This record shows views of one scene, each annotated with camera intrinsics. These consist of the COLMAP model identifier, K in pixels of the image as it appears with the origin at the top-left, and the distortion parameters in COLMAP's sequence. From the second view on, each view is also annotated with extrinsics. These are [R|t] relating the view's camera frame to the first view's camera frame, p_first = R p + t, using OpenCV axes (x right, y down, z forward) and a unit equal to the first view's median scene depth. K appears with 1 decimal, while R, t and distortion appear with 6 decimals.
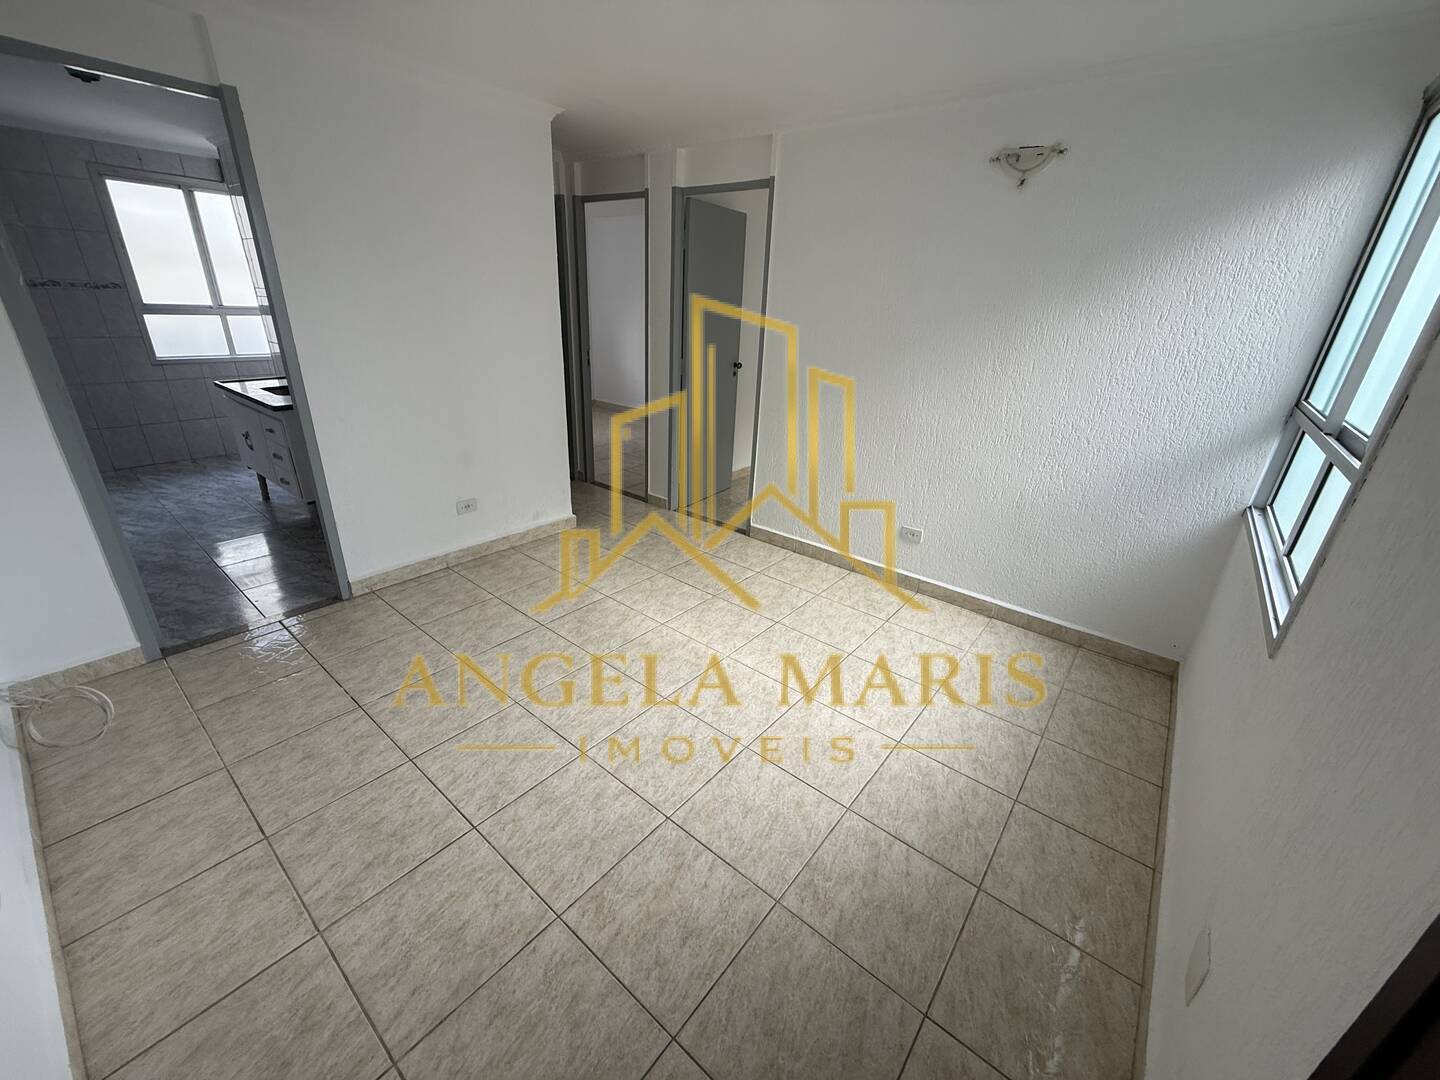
lens RADIAL K [[574.6, 0, 728.3], [0, 574.6, 545.6], [0, 0, 1]] dist [0.001734, 0.000327]
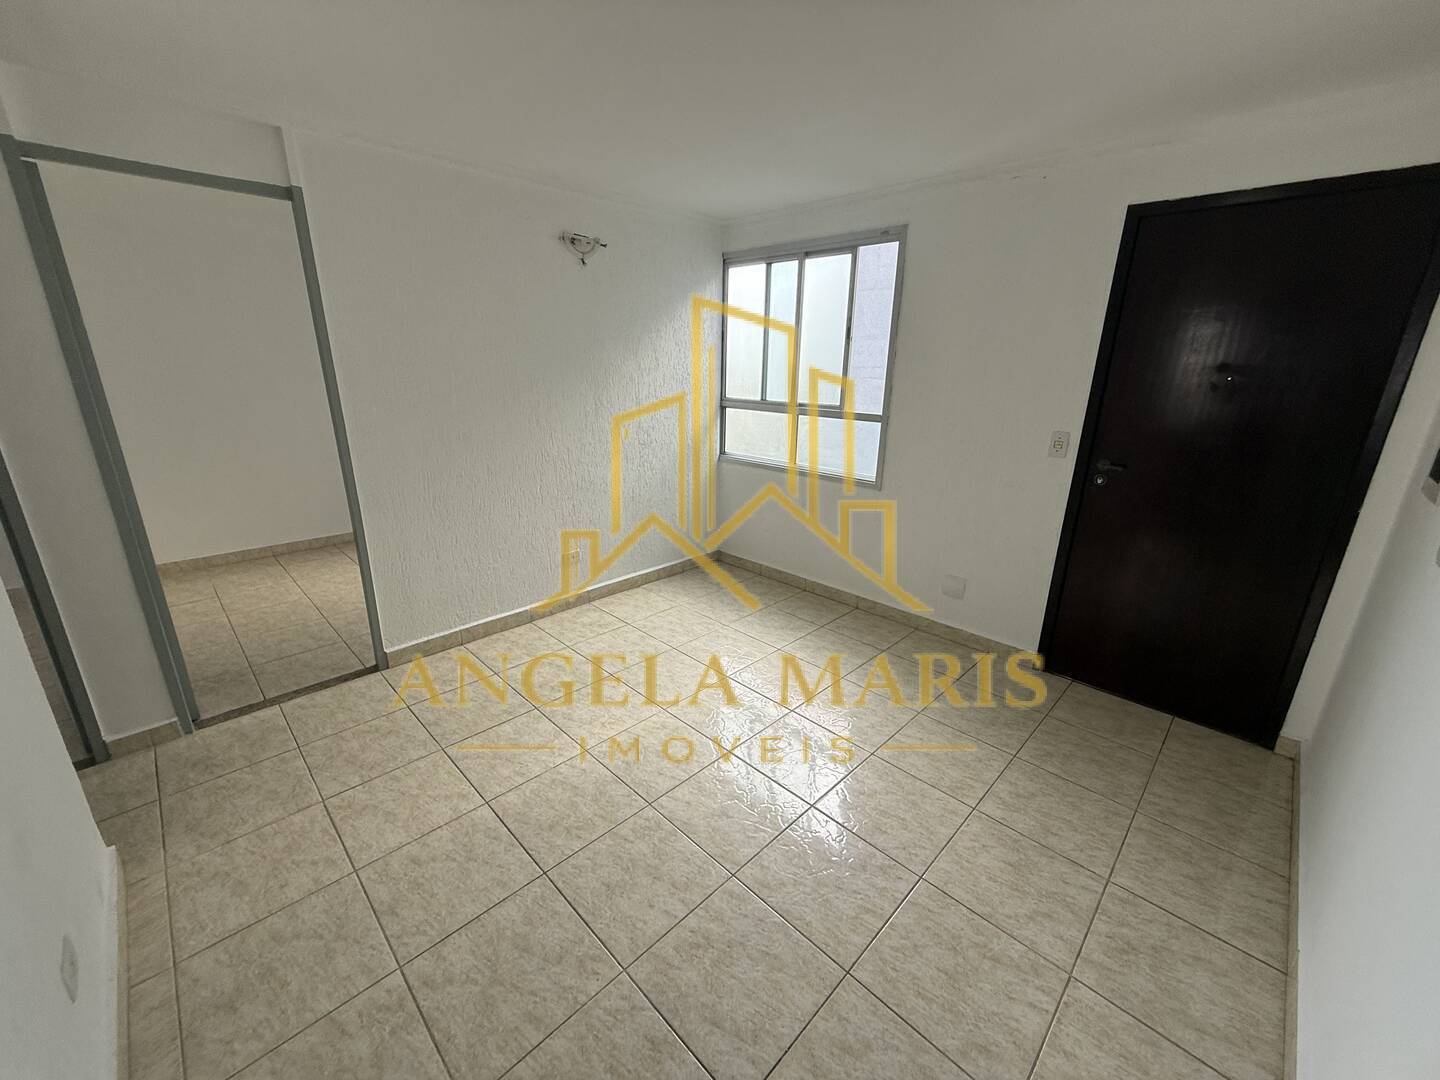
lens RADIAL K [[574.6, 0, 721.7], [0, 574.6, 533.4], [0, 0, 1]] dist [0.001734, 0.000327]
pose [[0.101001, -0.329328, 0.938798, -1.156311], [0.380712, 0.884594, 0.269354, -0.427083], [-0.919161, 0.330207, 0.214724, 0.851648]]
